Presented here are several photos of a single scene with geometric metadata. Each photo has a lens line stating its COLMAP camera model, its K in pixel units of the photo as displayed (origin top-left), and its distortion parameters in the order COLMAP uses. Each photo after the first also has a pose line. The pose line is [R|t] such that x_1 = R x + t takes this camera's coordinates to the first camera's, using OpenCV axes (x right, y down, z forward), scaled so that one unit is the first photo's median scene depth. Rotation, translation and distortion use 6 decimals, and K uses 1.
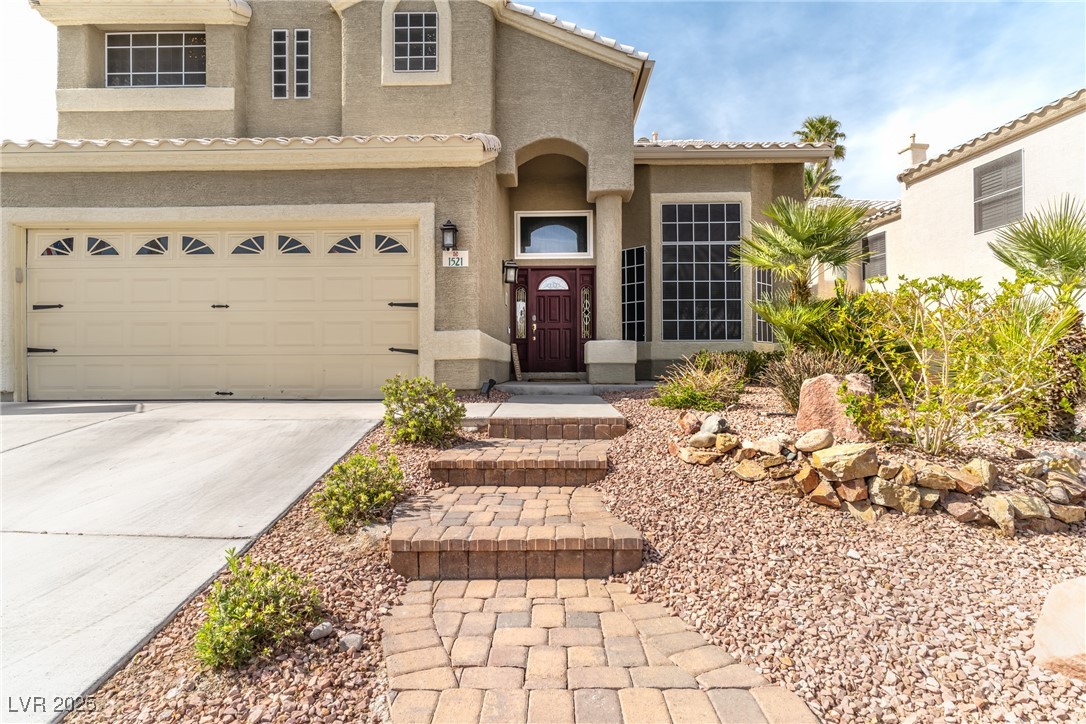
lens RADIAL K [[553.6, 0, 543.5], [0, 553.6, 357.1], [0, 0, 1]] dist [-0.007096, 0.004091]
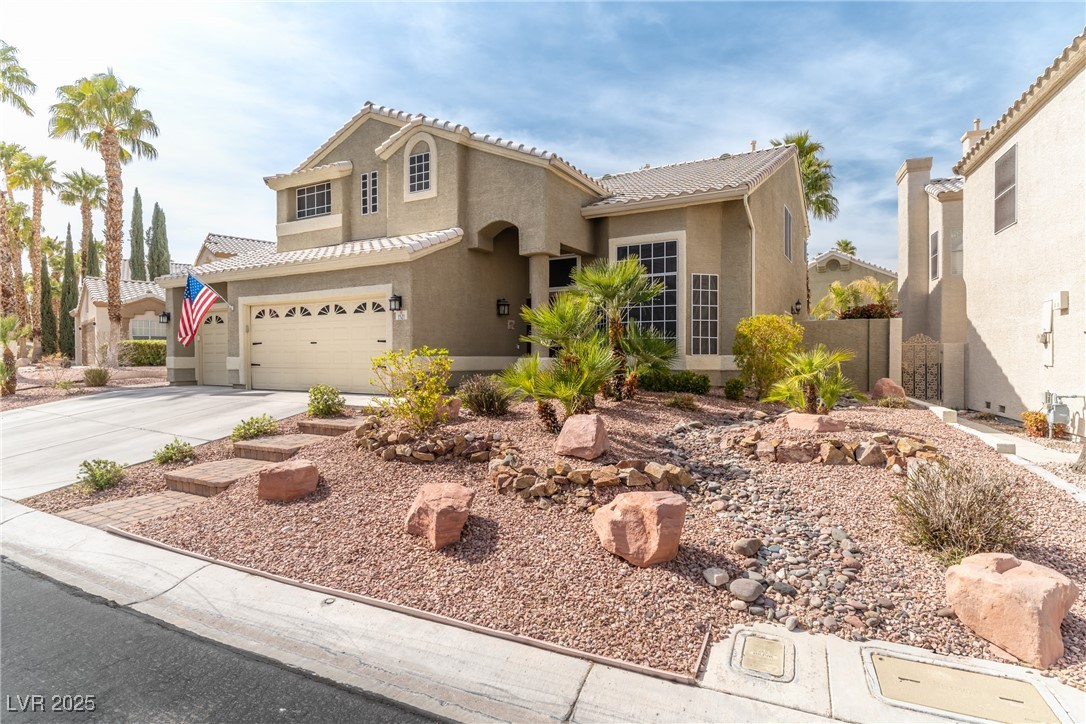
lens RADIAL K [[553.6, 0, 541.8], [0, 553.6, 366.3], [0, 0, 1]] dist [-0.007096, 0.004091]
pose [[0.882712, 0.010919, -0.469787, 0.841281], [0.005876, 0.999395, 0.034268, -0.057900], [0.469877, -0.033009, 0.882115, -0.273540]]
